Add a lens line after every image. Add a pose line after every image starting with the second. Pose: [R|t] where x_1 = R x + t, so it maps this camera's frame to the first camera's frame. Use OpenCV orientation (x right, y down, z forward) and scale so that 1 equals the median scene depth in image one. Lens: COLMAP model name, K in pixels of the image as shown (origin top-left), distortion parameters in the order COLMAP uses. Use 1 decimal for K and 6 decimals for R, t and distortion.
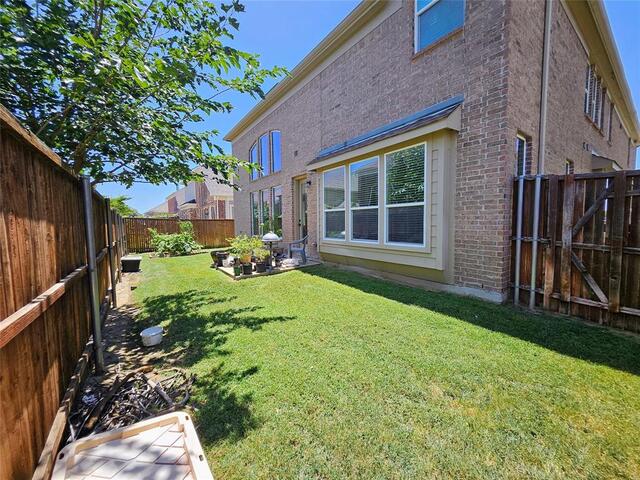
lens RADIAL K [[251.6, 0, 317.7], [0, 251.6, 237.9], [0, 0, 1]] dist [0.000505, -0.000492]
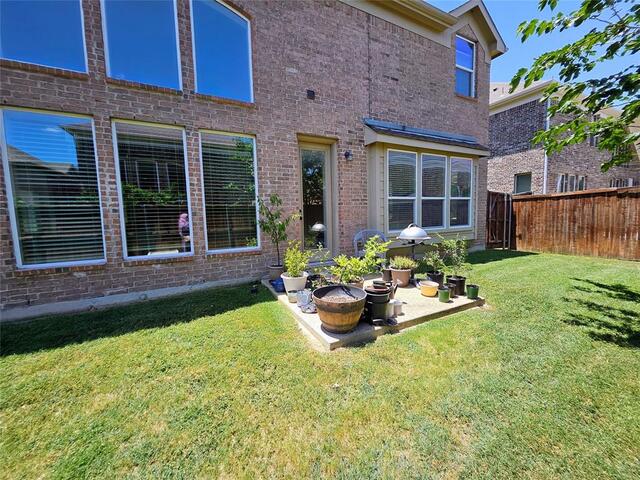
lens RADIAL K [[251.6, 0, 318.0], [0, 251.6, 237.8], [0, 0, 1]] dist [0.000505, -0.000492]
pose [[0.144803, -0.078293, 0.986358, -0.965822], [0.092287, 0.993588, 0.065318, -0.063740], [-0.985147, 0.081570, 0.151100, 1.308618]]
